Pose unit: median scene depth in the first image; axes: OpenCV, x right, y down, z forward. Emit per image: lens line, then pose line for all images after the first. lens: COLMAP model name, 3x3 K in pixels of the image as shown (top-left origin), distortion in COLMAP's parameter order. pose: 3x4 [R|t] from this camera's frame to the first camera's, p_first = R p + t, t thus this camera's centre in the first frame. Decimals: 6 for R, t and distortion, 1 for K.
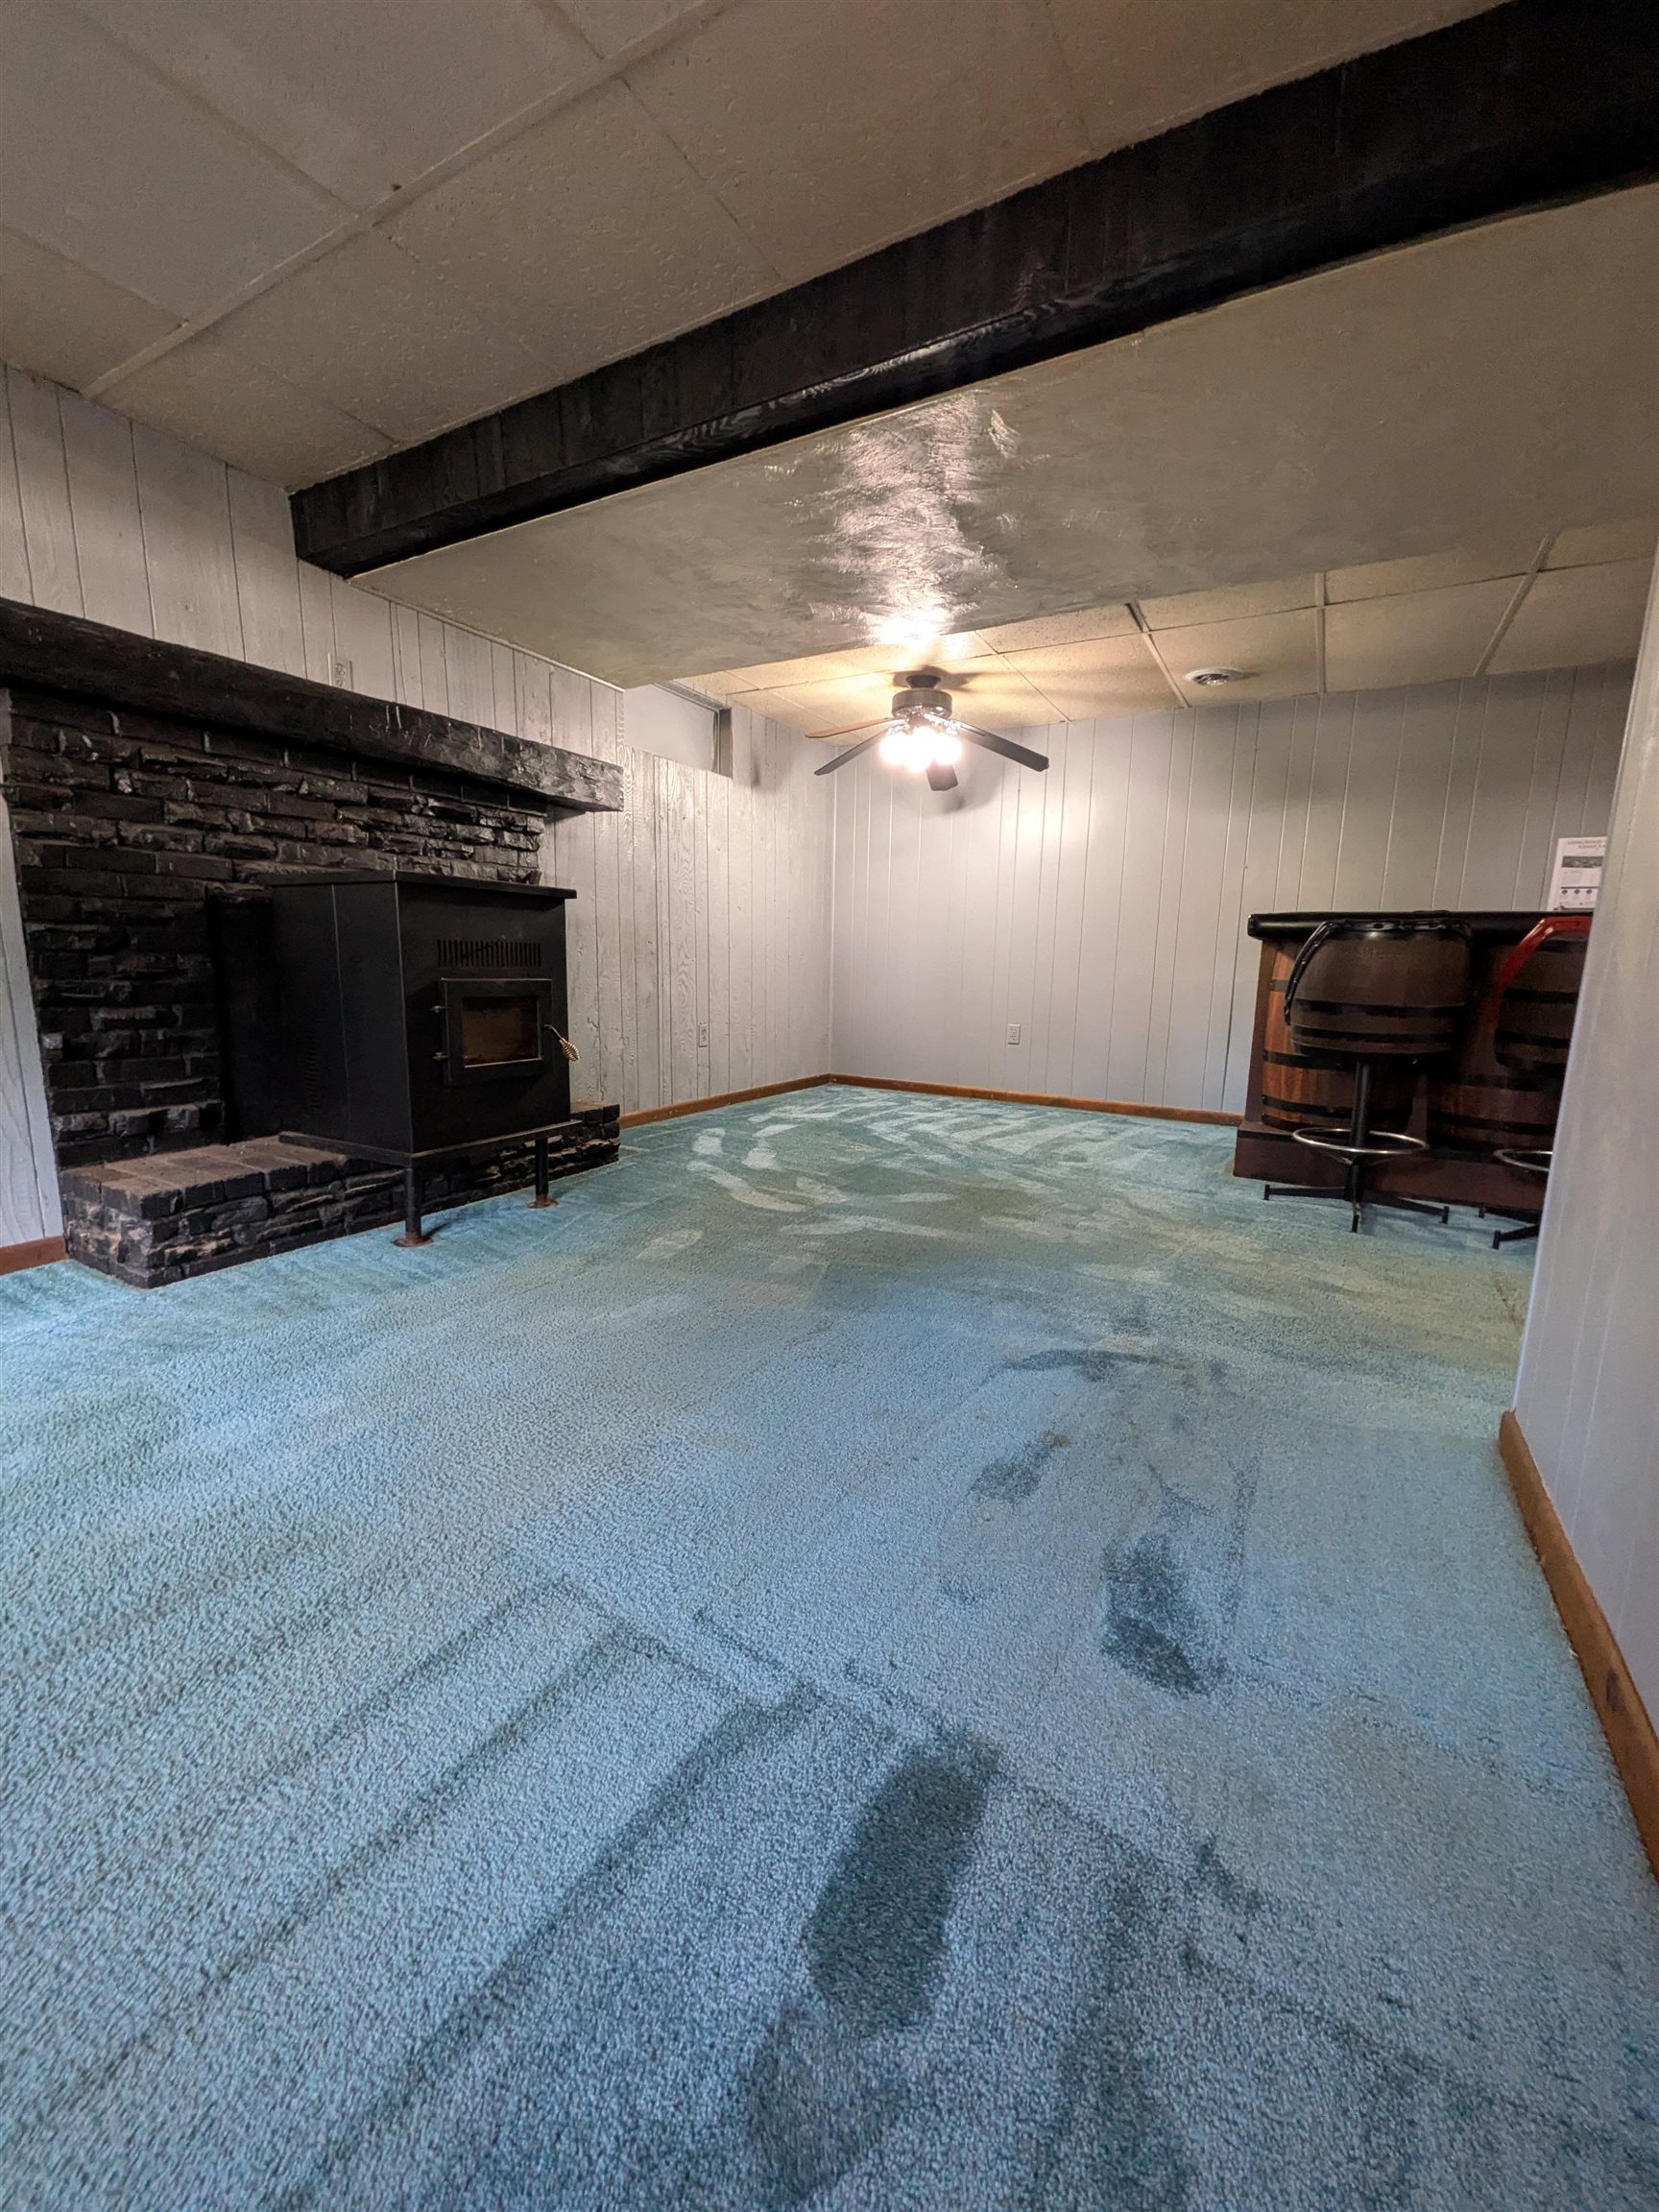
lens RADIAL K [[861.3, 0, 829.5], [0, 861.3, 1106.0], [0, 0, 1]] dist [0.002174, 0.000348]
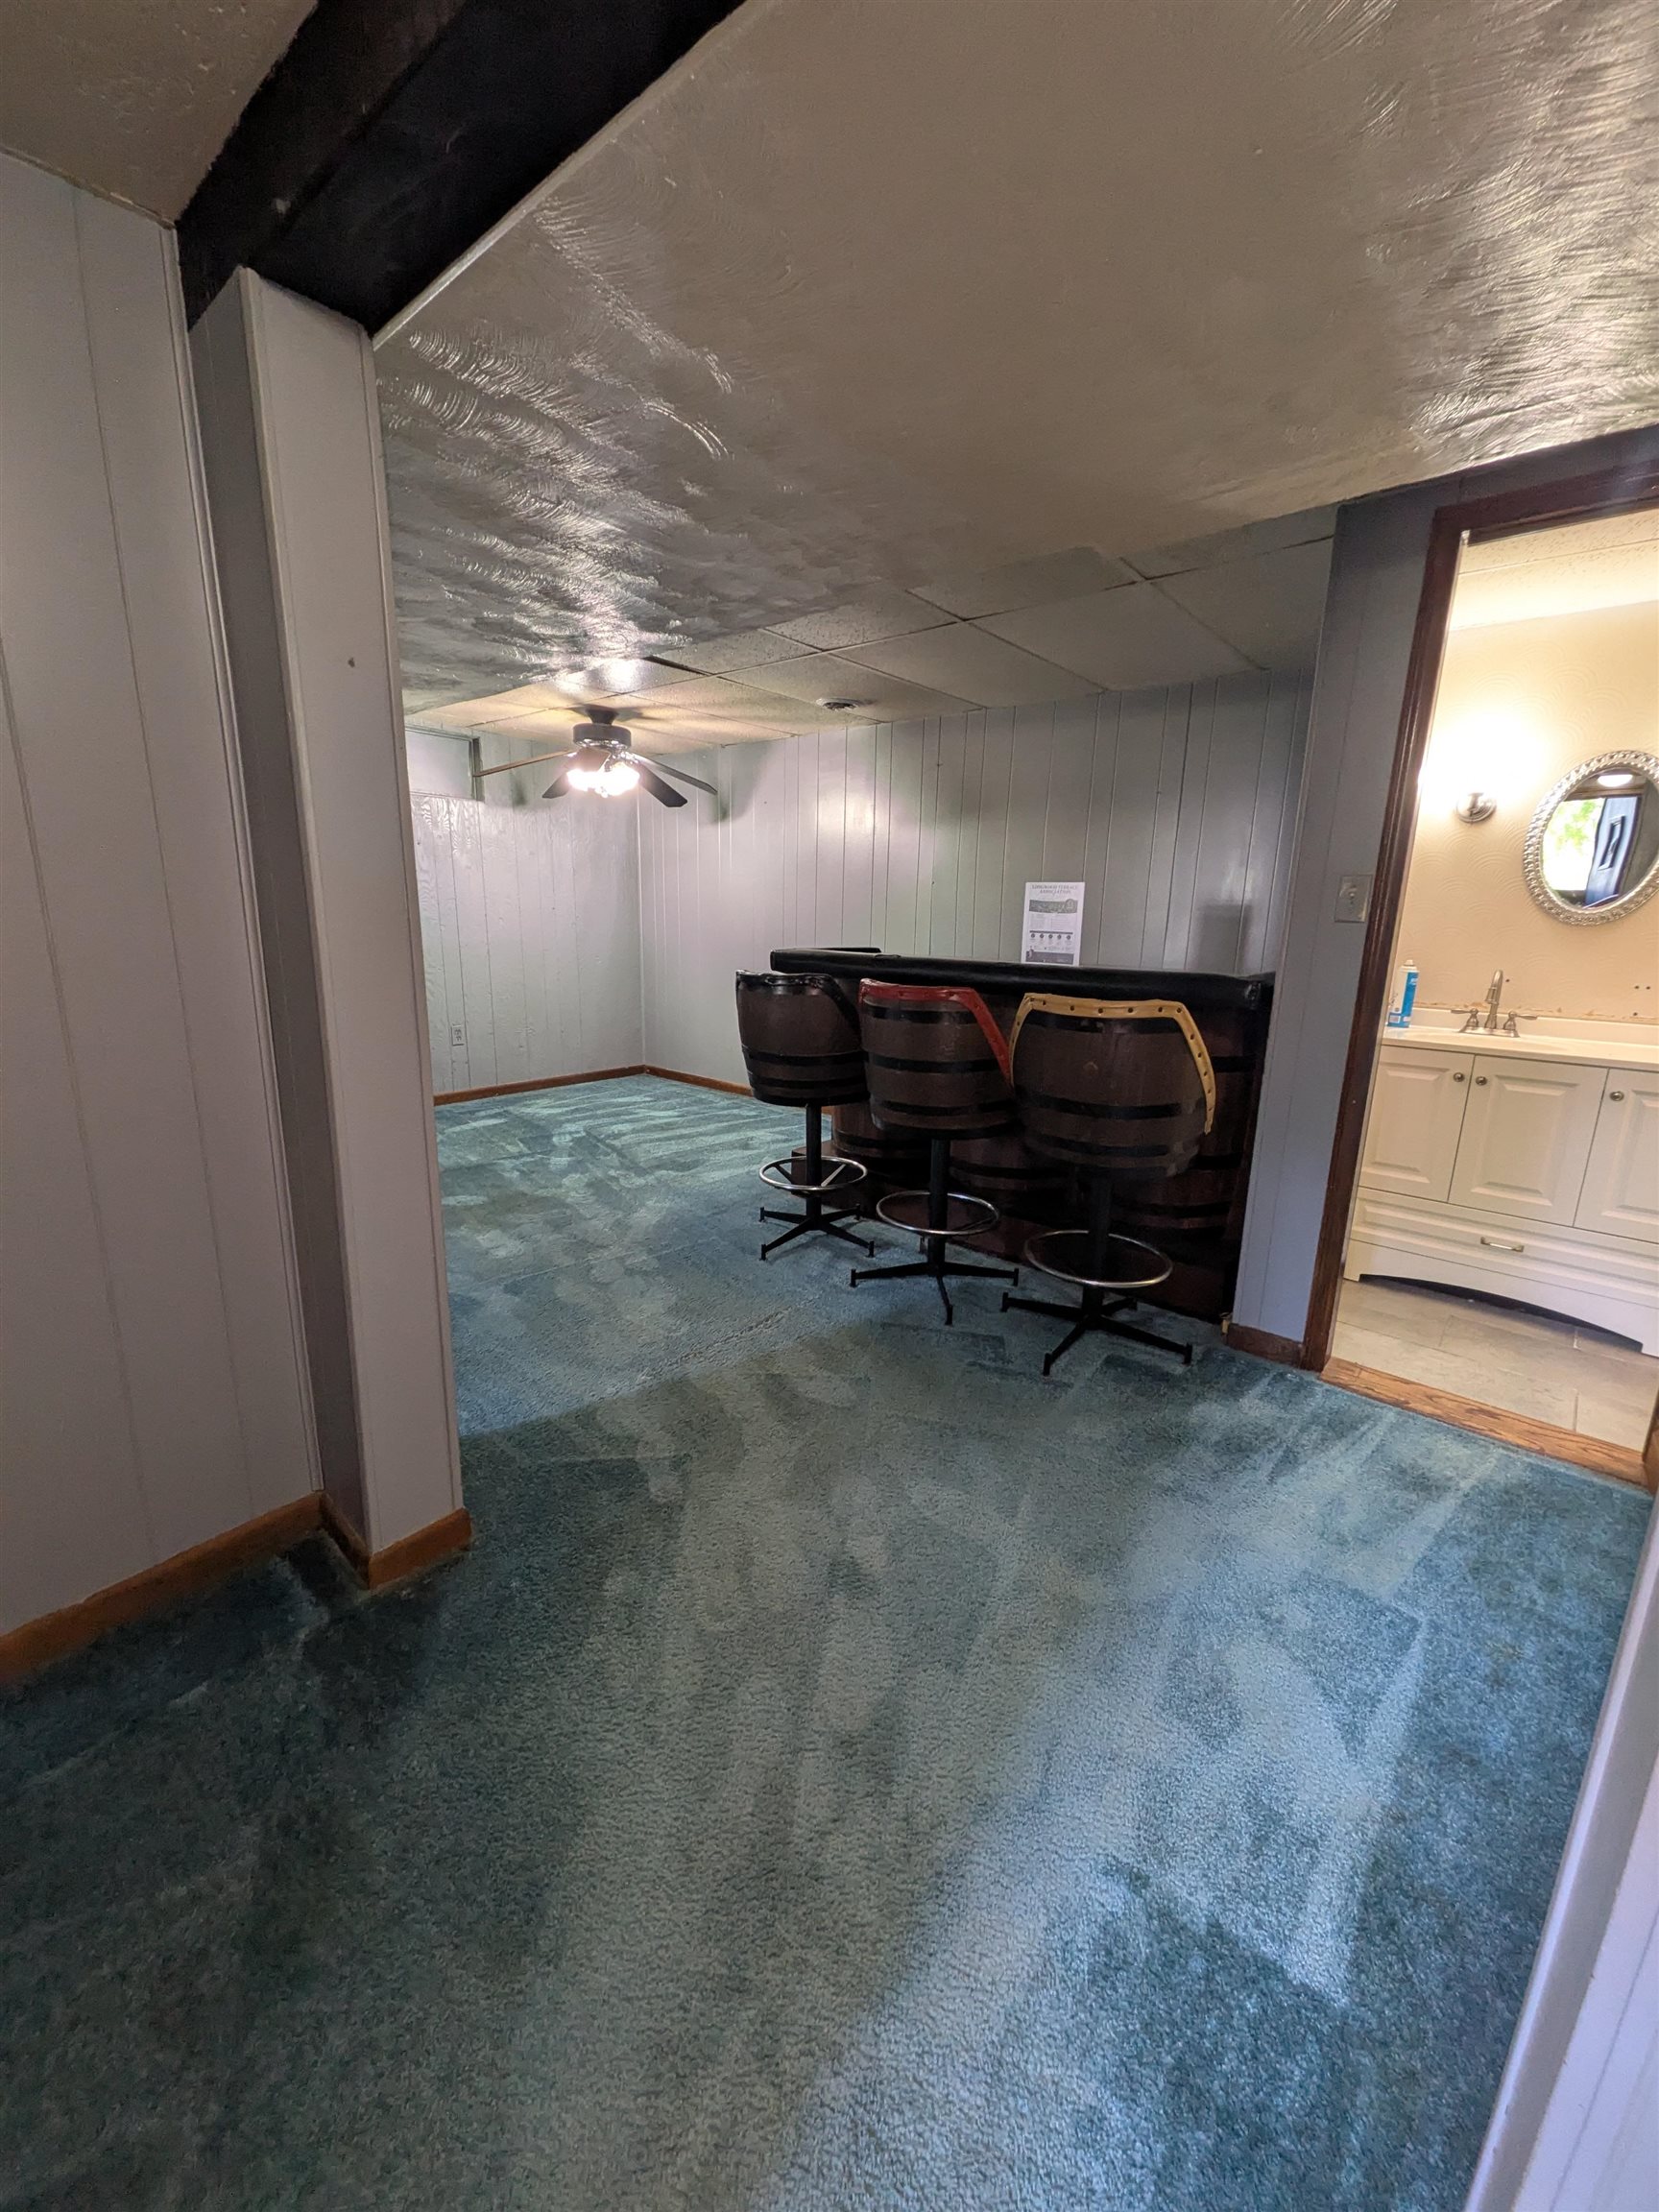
lens RADIAL K [[861.3, 0, 829.5], [0, 861.3, 1106.0], [0, 0, 1]] dist [0.002174, 0.000348]
pose [[0.983022, 0.040568, -0.178944, 0.834465], [-0.031771, 0.998154, 0.051758, -0.098909], [0.180714, -0.045194, 0.982497, -0.033119]]
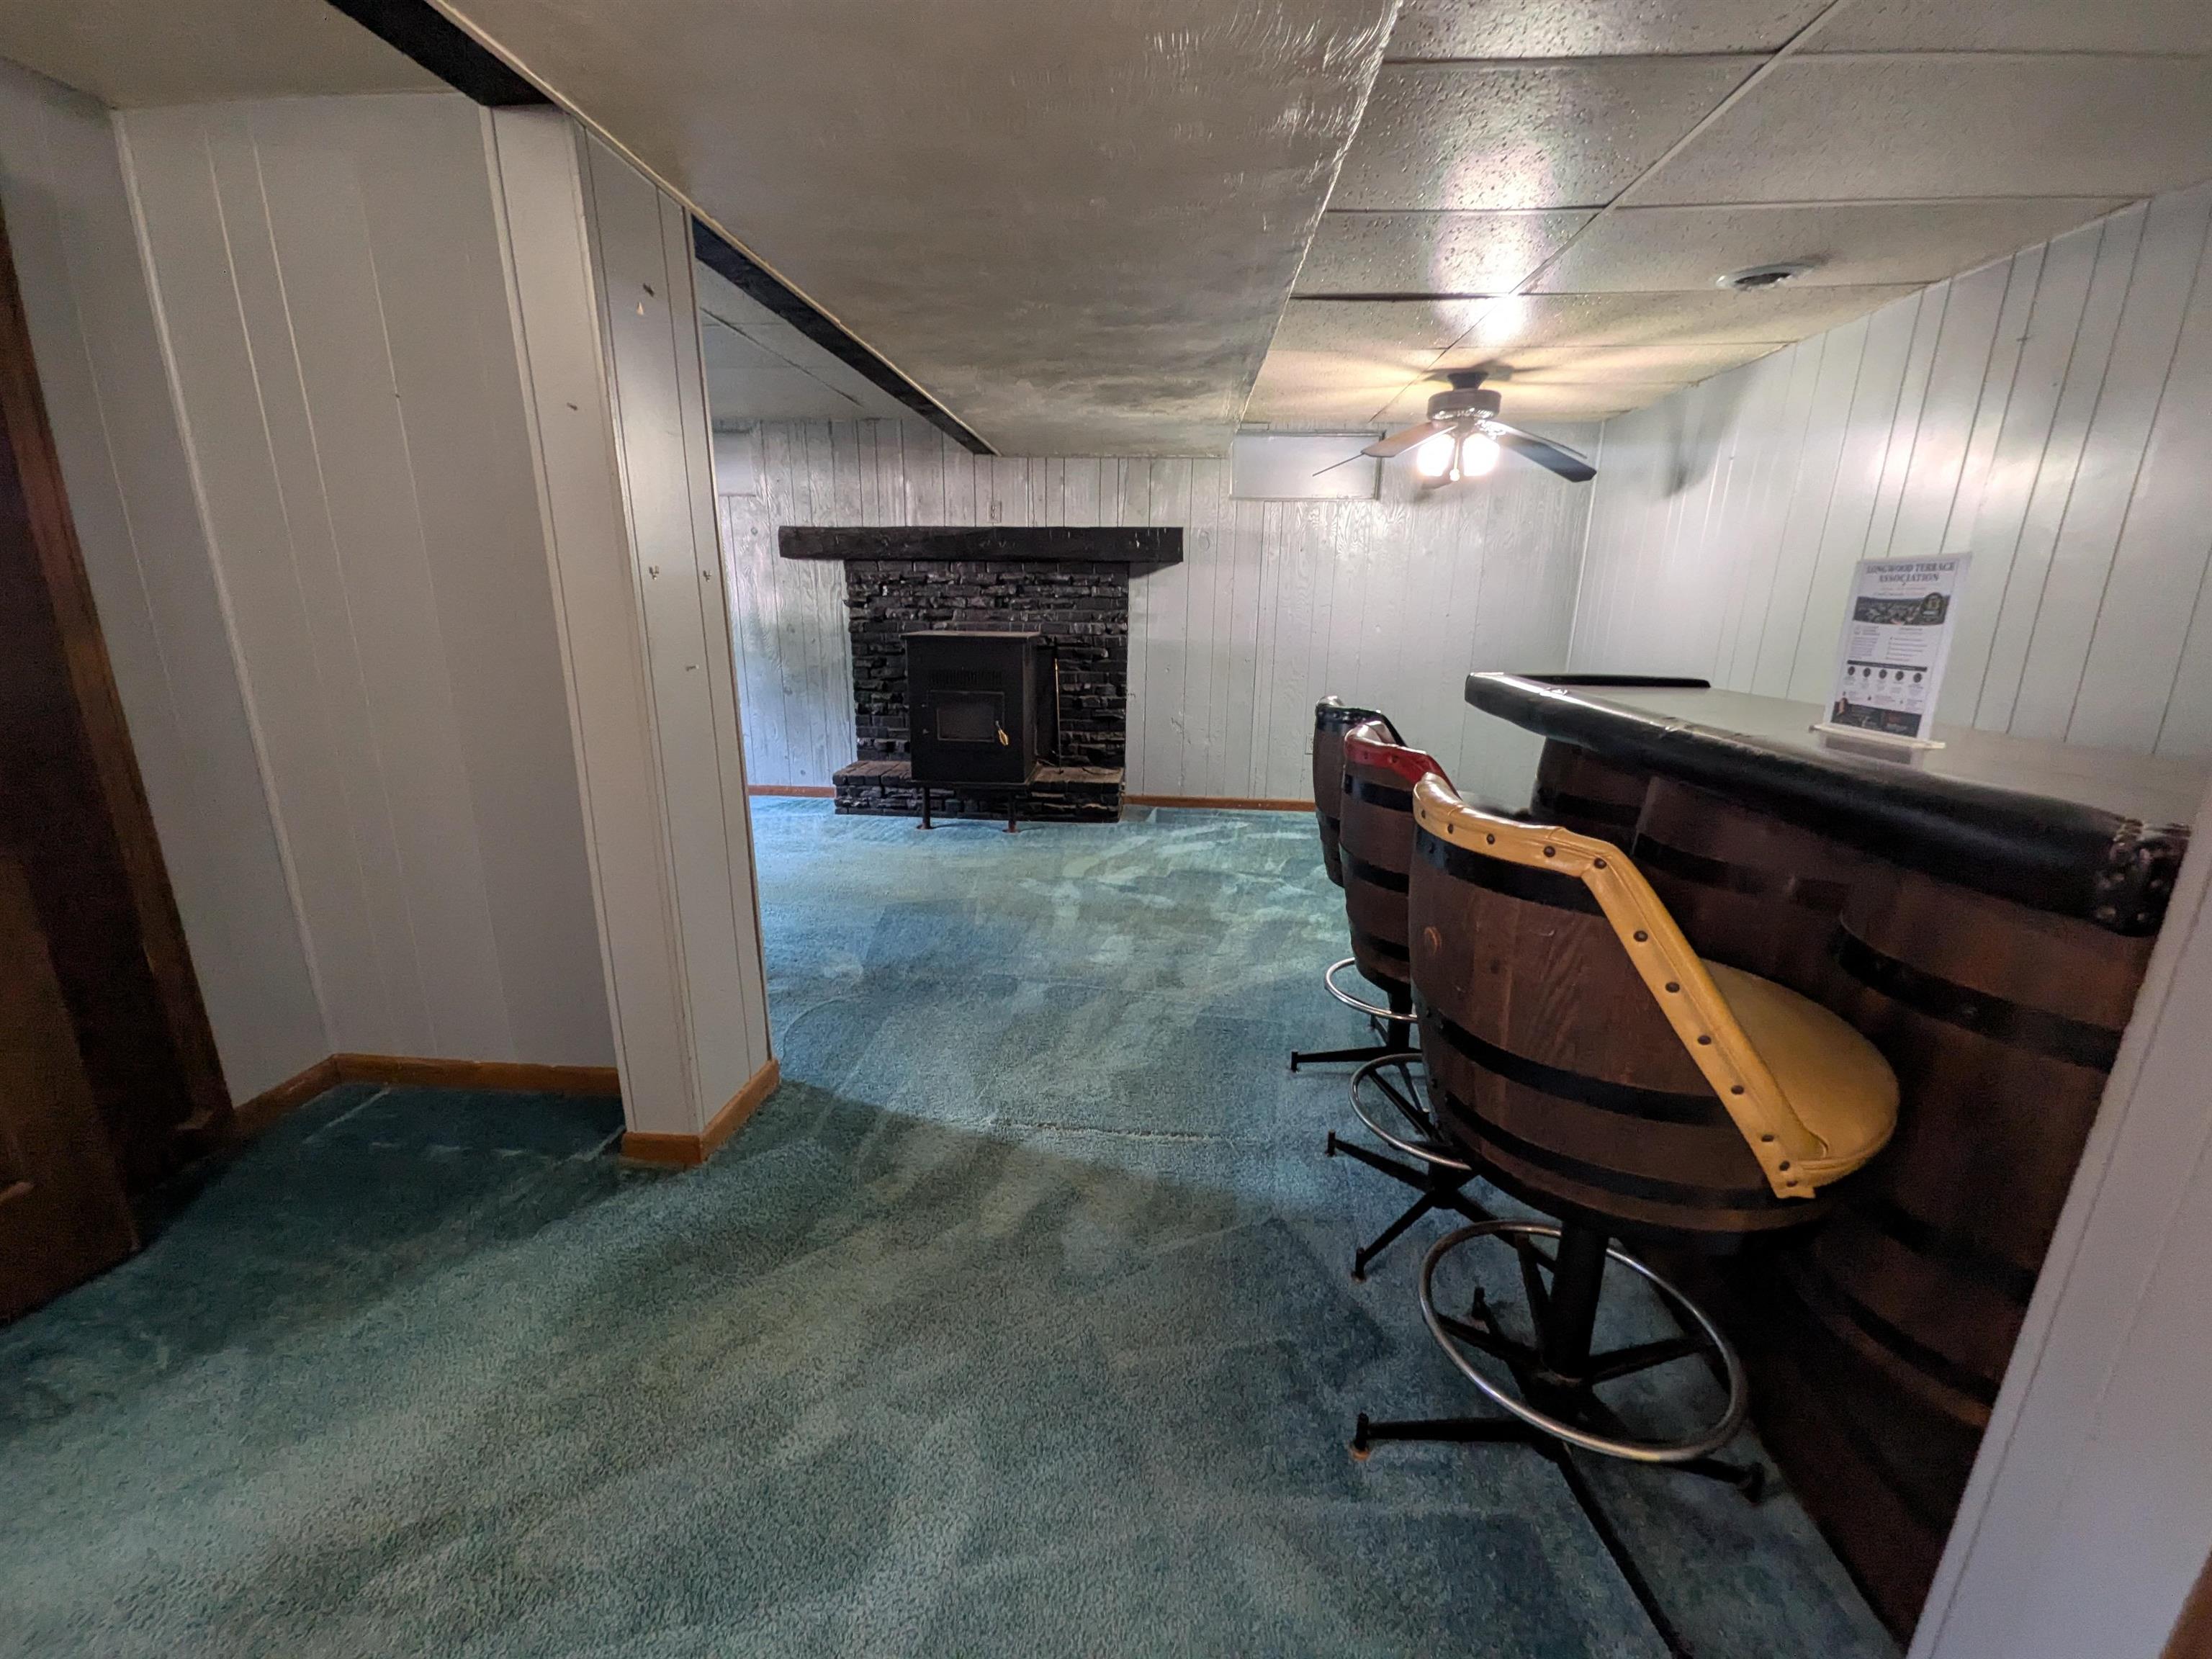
lens RADIAL K [[861.3, 0, 1105.0], [0, 861.3, 841.0], [0, 0, 1]] dist [0.002174, 0.000348]
pose [[0.426893, 0.228538, -0.874948, 1.155262], [-0.159024, 0.971433, 0.176151, -0.179248], [0.890210, 0.063941, 0.451041, 0.425176]]
